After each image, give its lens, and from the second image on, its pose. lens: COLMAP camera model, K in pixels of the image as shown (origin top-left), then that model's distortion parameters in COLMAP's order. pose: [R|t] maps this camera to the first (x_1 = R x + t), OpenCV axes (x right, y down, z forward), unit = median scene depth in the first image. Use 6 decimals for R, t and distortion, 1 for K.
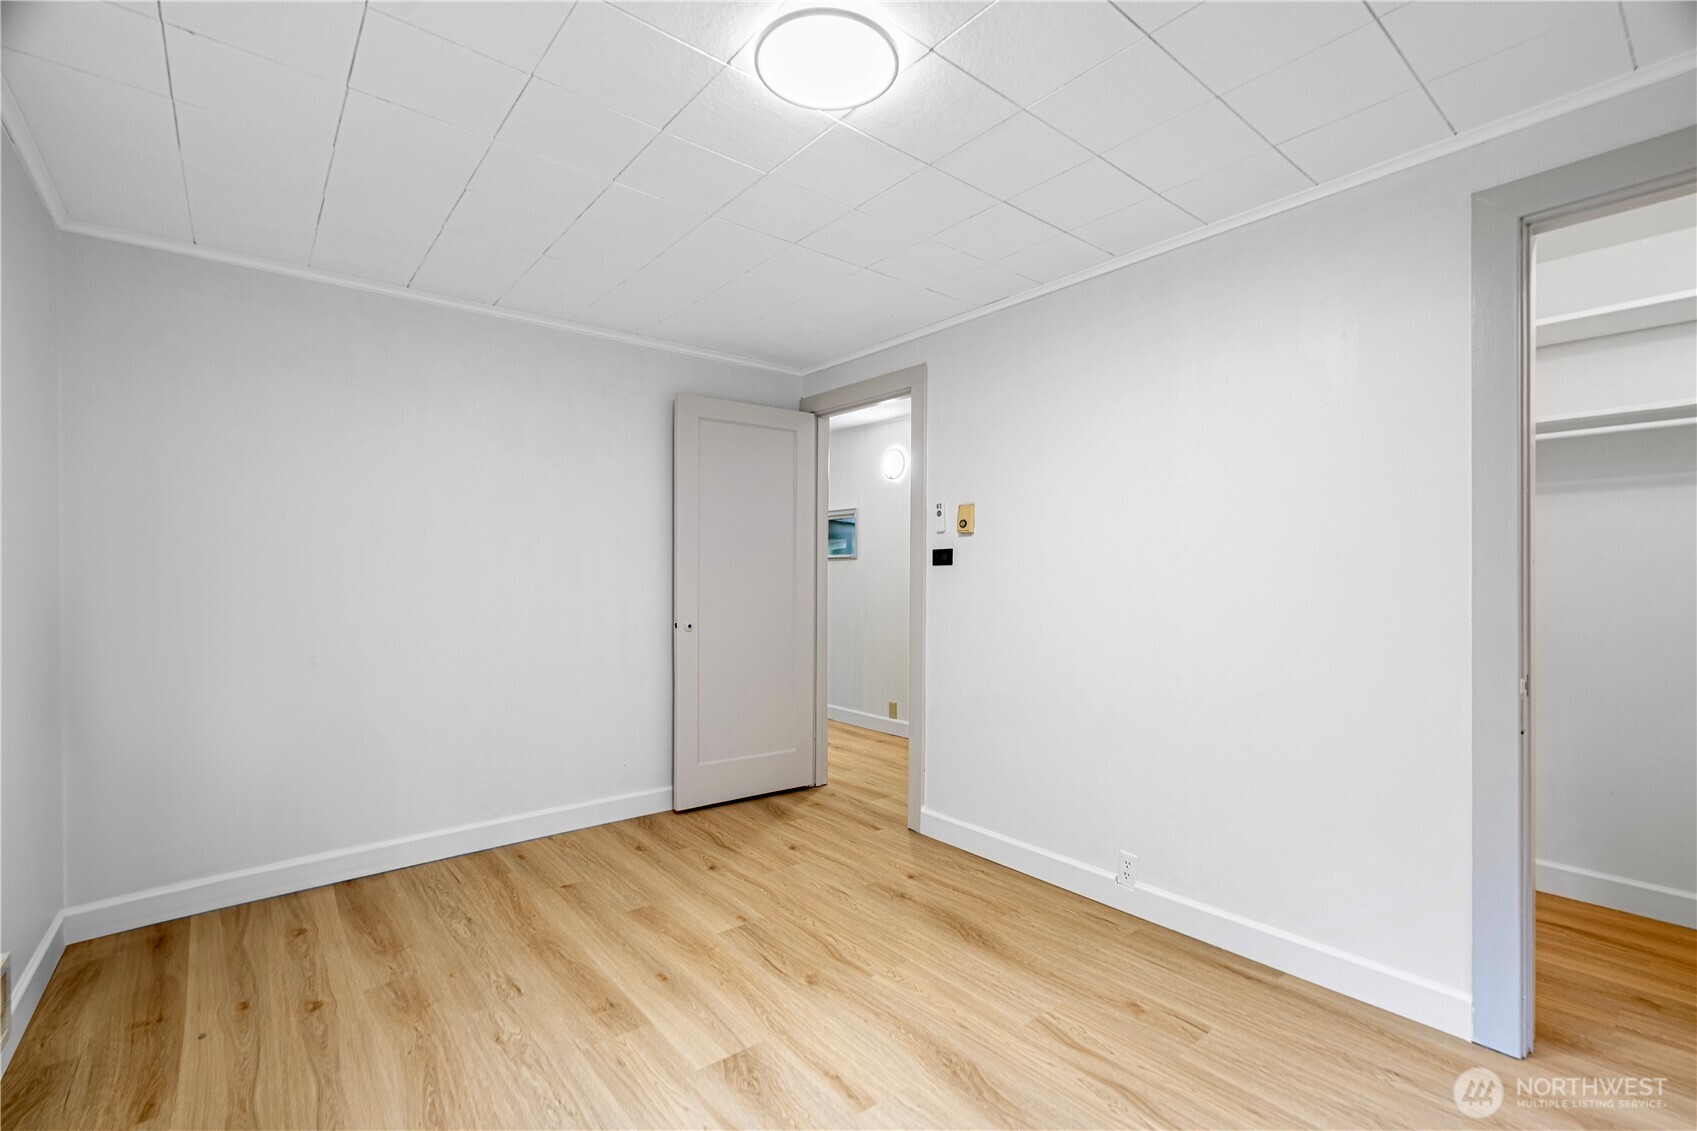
lens RADIAL K [[748.6, 0, 848.9], [0, 748.6, 573.1], [0, 0, 1]] dist [0.001628, 0.000005]
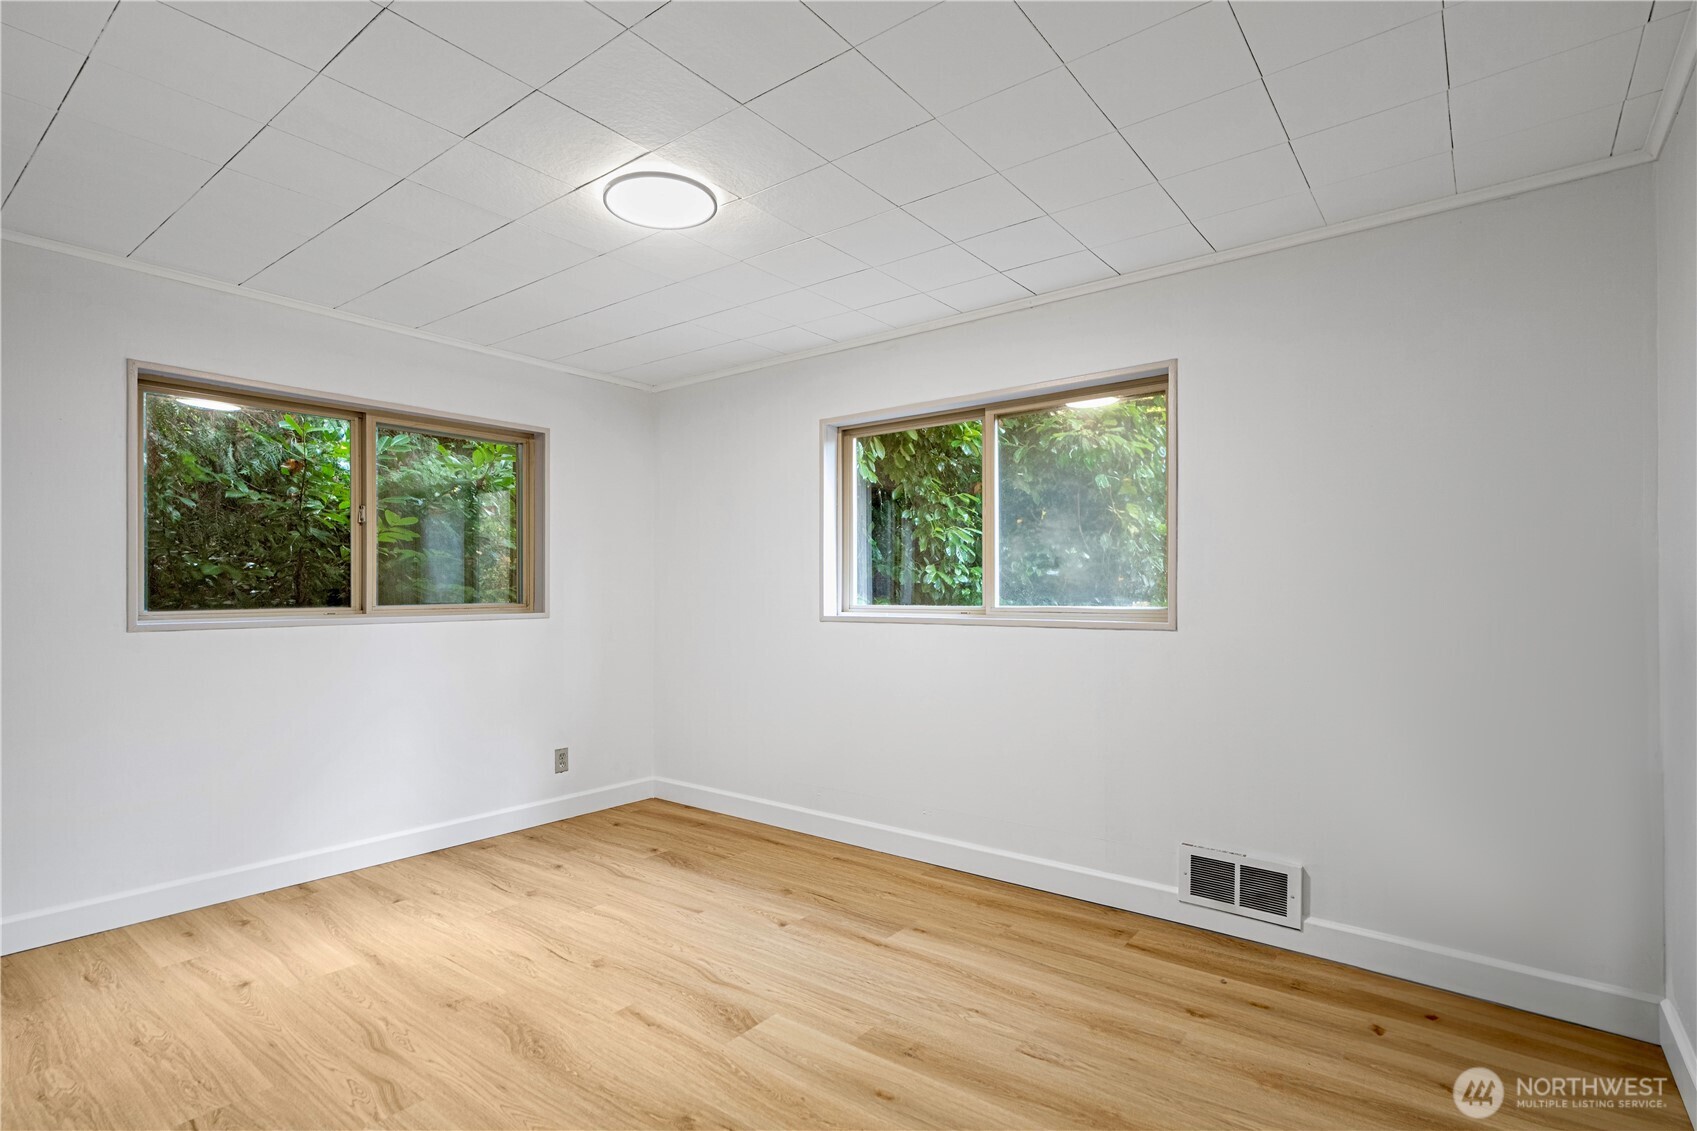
lens RADIAL K [[825.1, 0, 848.4], [0, 825.1, 576.7], [0, 0, 1]] dist [-0.004169, 0.002643]
pose [[-0.974586, -0.003505, -0.223986, -0.025724], [0.001579, 0.999745, -0.022511, 0.030250], [0.224008, -0.022293, -0.974332, 2.098183]]
